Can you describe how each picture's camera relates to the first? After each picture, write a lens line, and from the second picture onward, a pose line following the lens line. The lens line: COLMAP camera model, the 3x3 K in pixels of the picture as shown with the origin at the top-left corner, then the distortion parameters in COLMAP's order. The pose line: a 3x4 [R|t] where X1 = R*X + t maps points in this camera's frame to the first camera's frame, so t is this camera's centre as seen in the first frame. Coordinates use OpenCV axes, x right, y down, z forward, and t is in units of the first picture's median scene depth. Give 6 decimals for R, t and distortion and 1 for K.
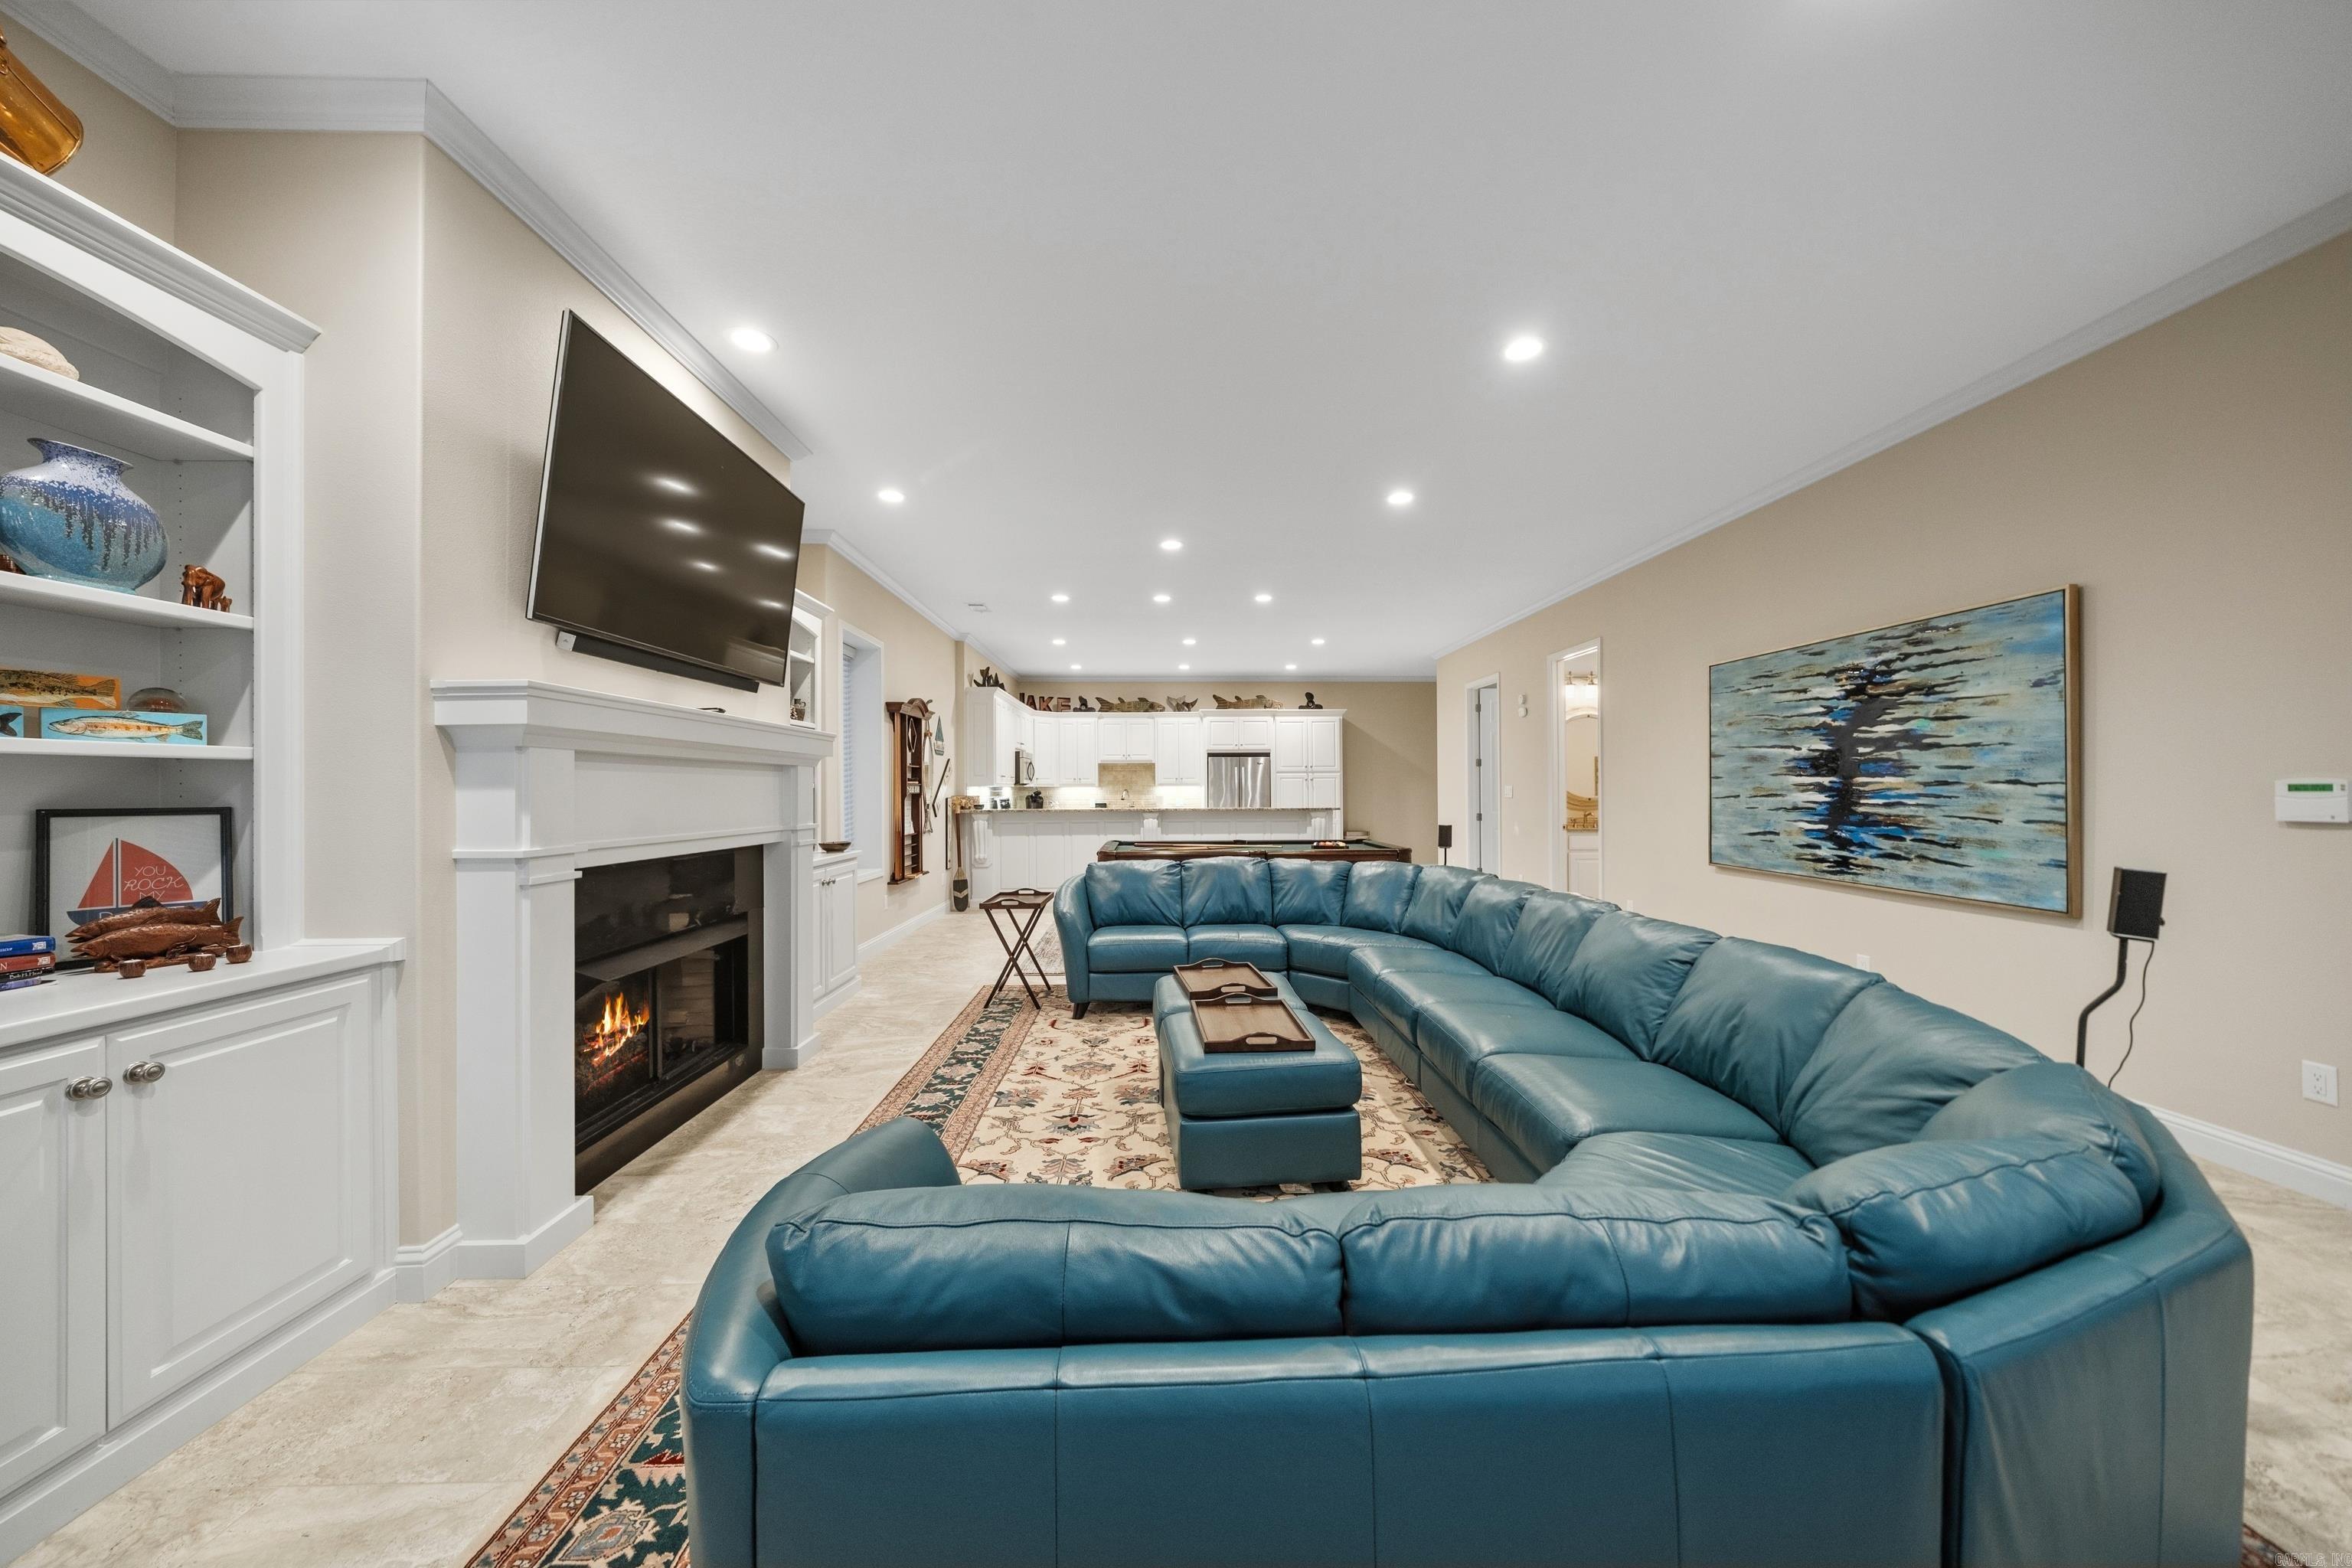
lens RADIAL K [[825.7, 0, 1172.5], [0, 825.7, 791.9], [0, 0, 1]] dist [0.000923, -0.000243]
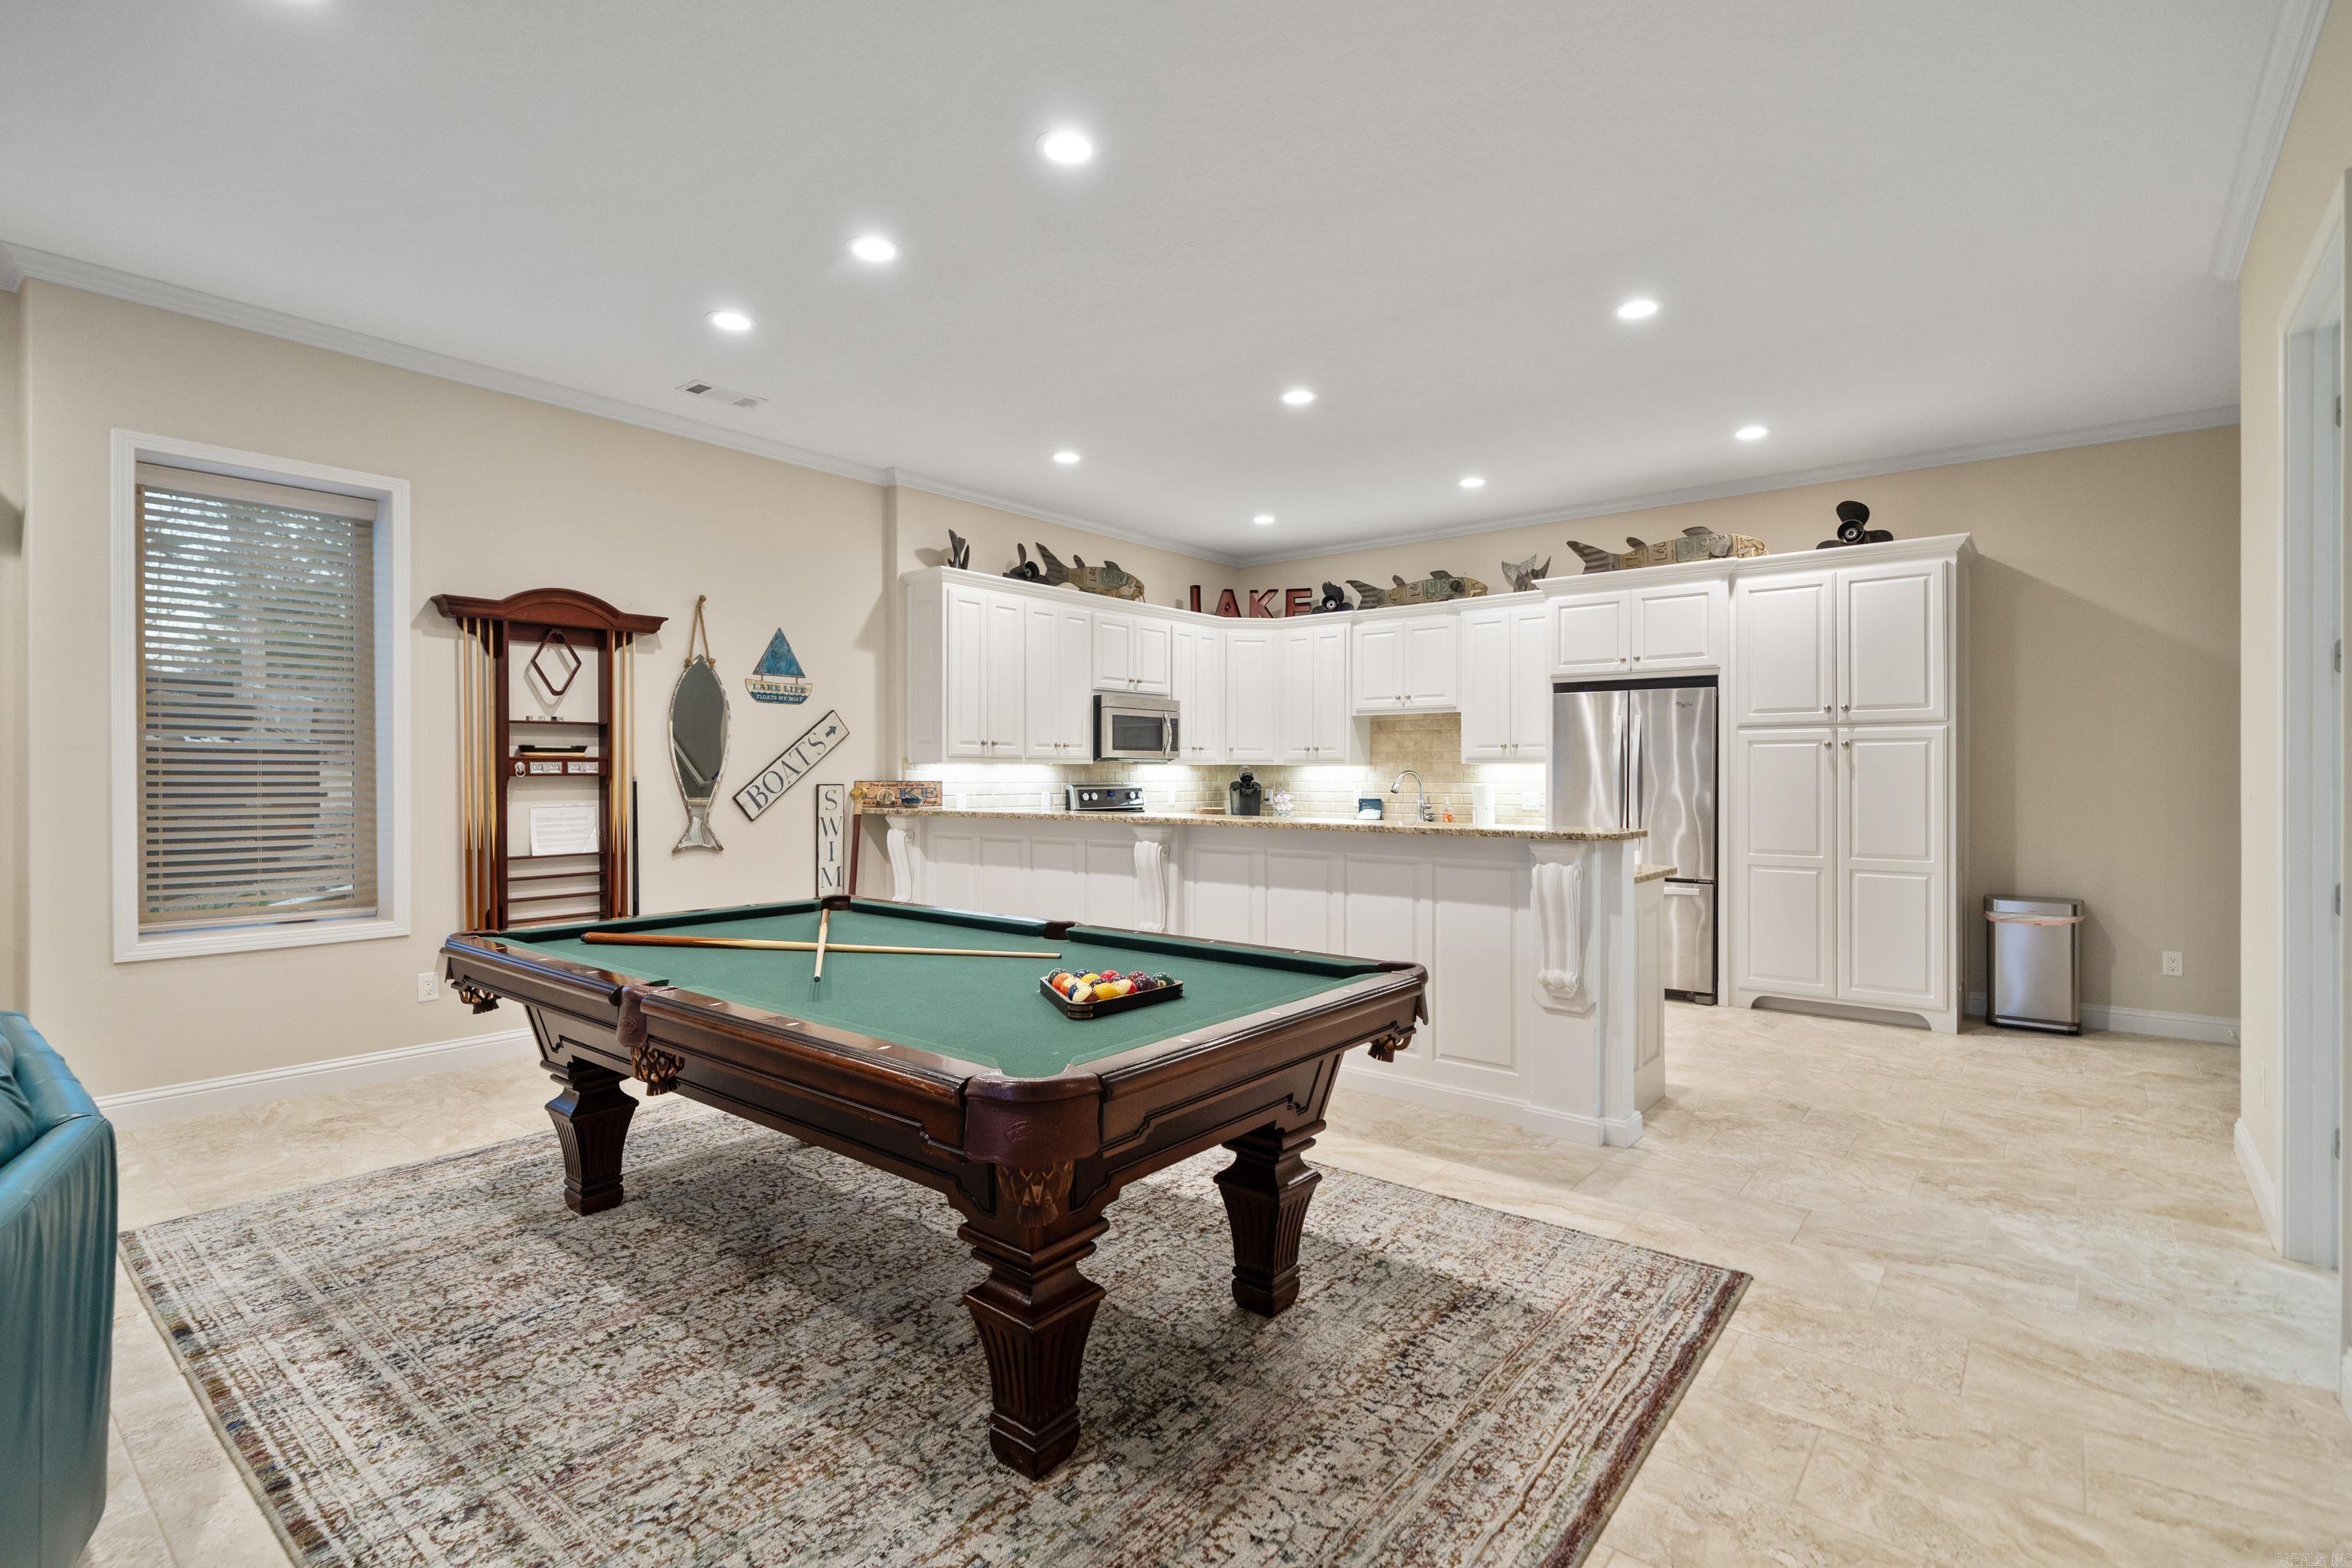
lens RADIAL K [[1086.6, 0, 1186.3], [0, 1086.6, 766.1], [0, 0, 1]] dist [0.000637, -0.000318]
pose [[0.760697, 0.000811, -0.649107, 0.253751], [-0.004783, 0.999979, -0.004356, -0.002024], [0.649090, 0.006418, 0.760685, 0.458815]]
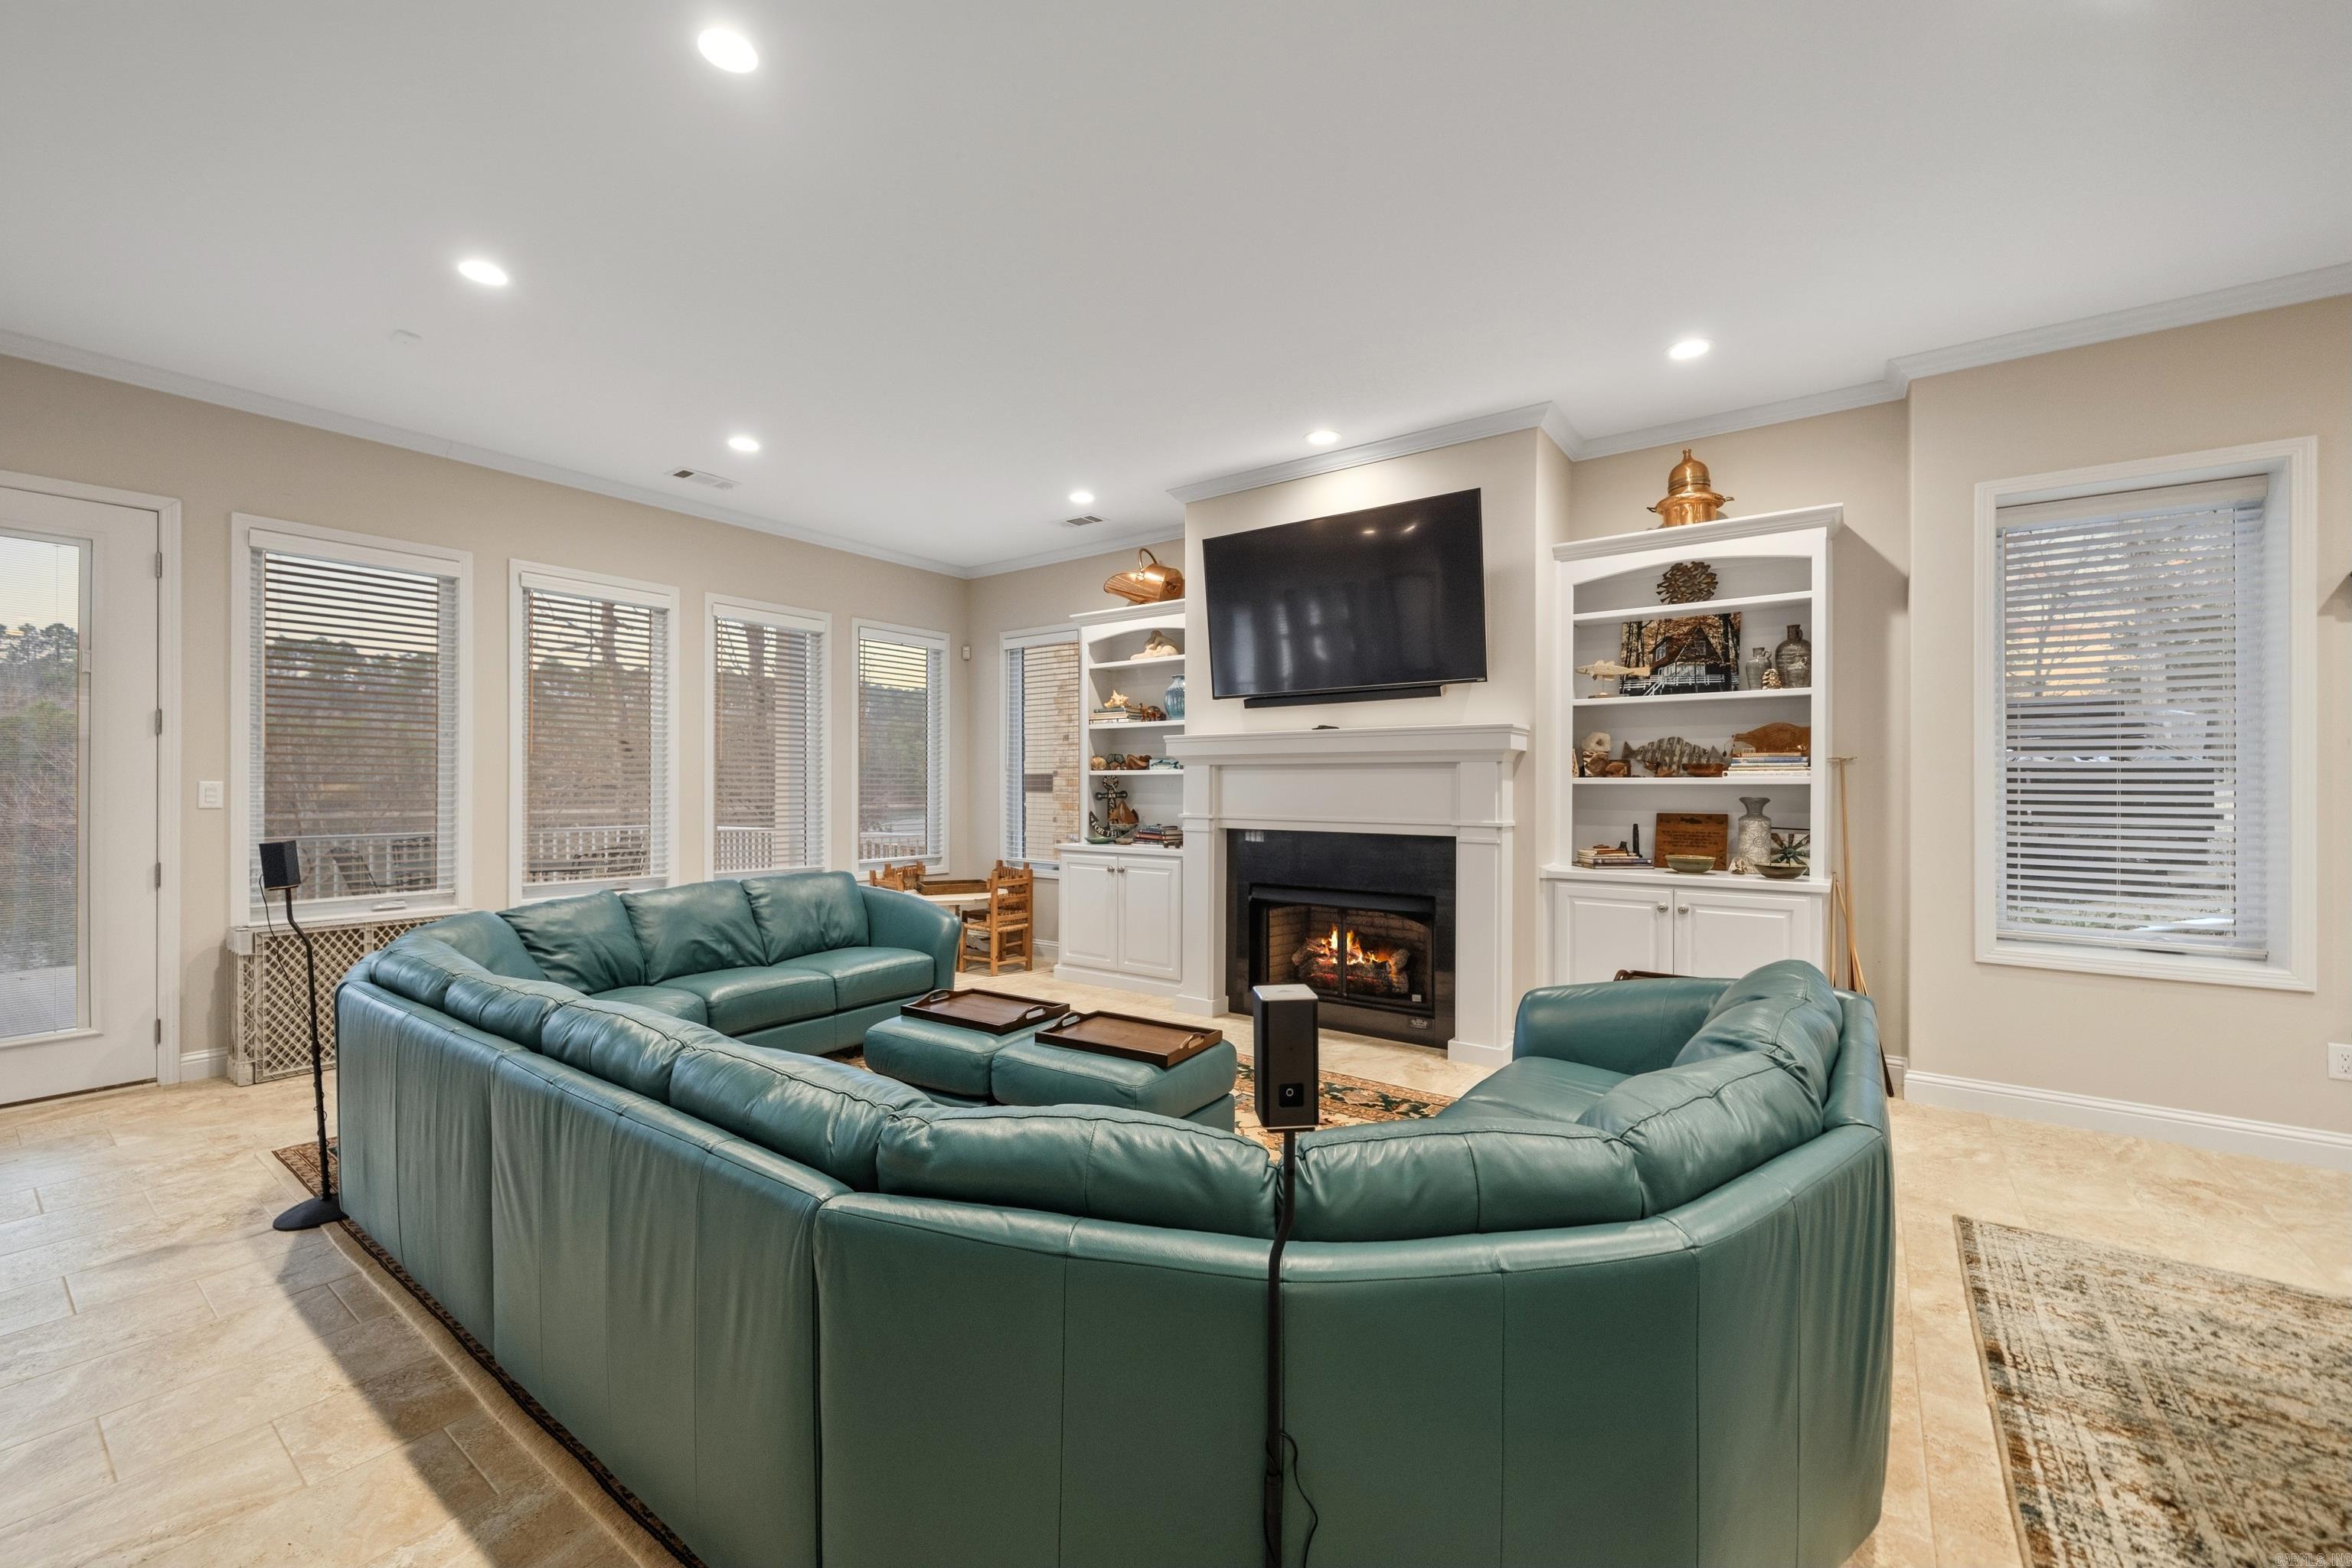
lens RADIAL K [[935.5, 0, 1177.0], [0, 935.5, 790.5], [0, 0, 1]] dist [-0.002399, 0.000879]
pose [[-0.608534, 0.005603, -0.793508, 0.218101], [-0.002447, 0.999957, 0.008937, -0.002342], [0.793524, 0.007380, -0.608494, 0.472620]]
